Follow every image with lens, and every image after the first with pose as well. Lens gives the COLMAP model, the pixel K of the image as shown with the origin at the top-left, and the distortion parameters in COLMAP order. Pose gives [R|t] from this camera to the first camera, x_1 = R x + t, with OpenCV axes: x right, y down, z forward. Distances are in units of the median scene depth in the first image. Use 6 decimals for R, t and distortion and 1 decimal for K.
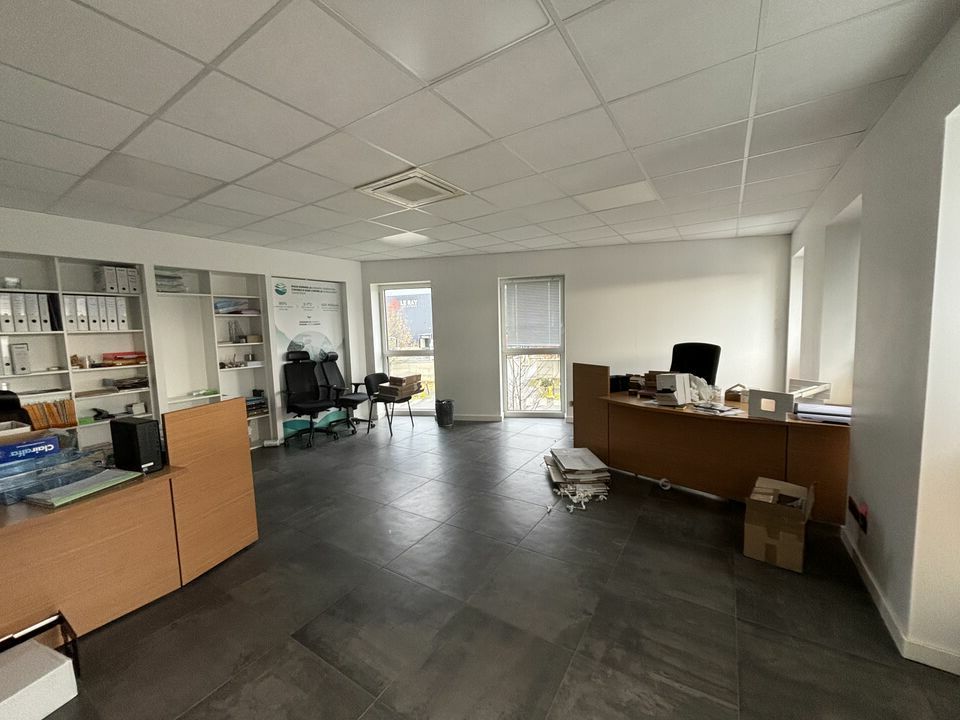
lens RADIAL K [[385.5, 0, 480.9], [0, 385.5, 359.5], [0, 0, 1]] dist [-0.002823, -0.000372]
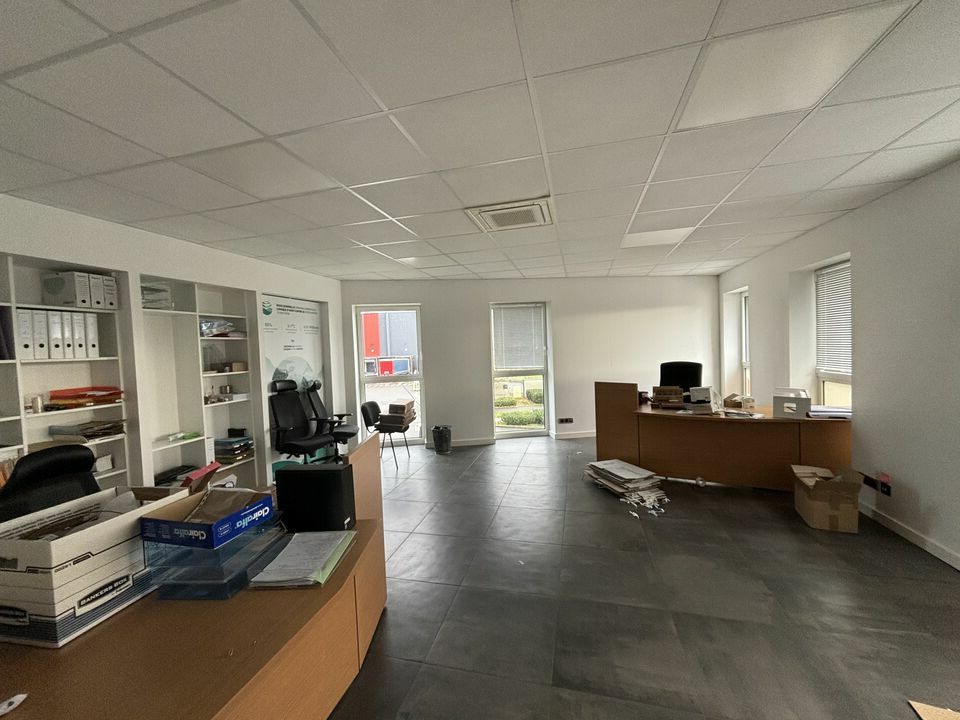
lens RADIAL K [[385.5, 0, 480.6], [0, 385.5, 358.8], [0, 0, 1]] dist [-0.002823, -0.000372]
pose [[0.950531, -0.015544, 0.310242, -0.376639], [0.035644, 0.997608, -0.059226, -0.003038], [-0.308579, 0.067354, 0.948811, 0.054548]]
